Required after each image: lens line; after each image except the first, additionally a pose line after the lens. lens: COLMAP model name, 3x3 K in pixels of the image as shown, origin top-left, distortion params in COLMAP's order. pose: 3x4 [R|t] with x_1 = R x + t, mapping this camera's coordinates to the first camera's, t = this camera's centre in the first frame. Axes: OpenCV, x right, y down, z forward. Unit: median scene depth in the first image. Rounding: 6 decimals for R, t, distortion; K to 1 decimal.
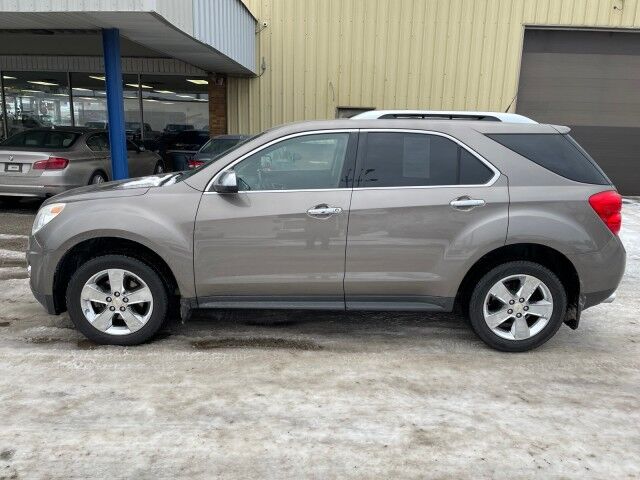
lens RADIAL K [[489.7, 0, 320.0], [0, 489.7, 240.0], [0, 0, 1]] dist [0.091943, -0.123679]
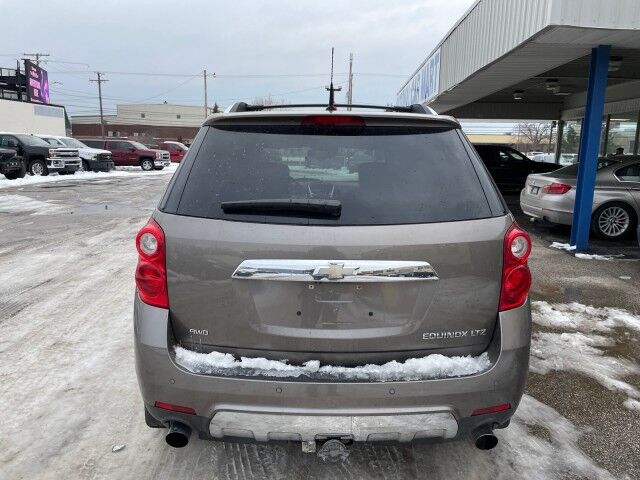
lens RADIAL K [[489.7, 0, 320.0], [0, 489.7, 240.0], [0, 0, 1]] dist [0.091943, -0.123679]
pose [[-0.012369, 0.158234, -0.987324, 1.135957], [-0.242763, 0.957382, 0.156477, -0.210209], [0.970007, 0.241622, 0.026572, 1.170344]]
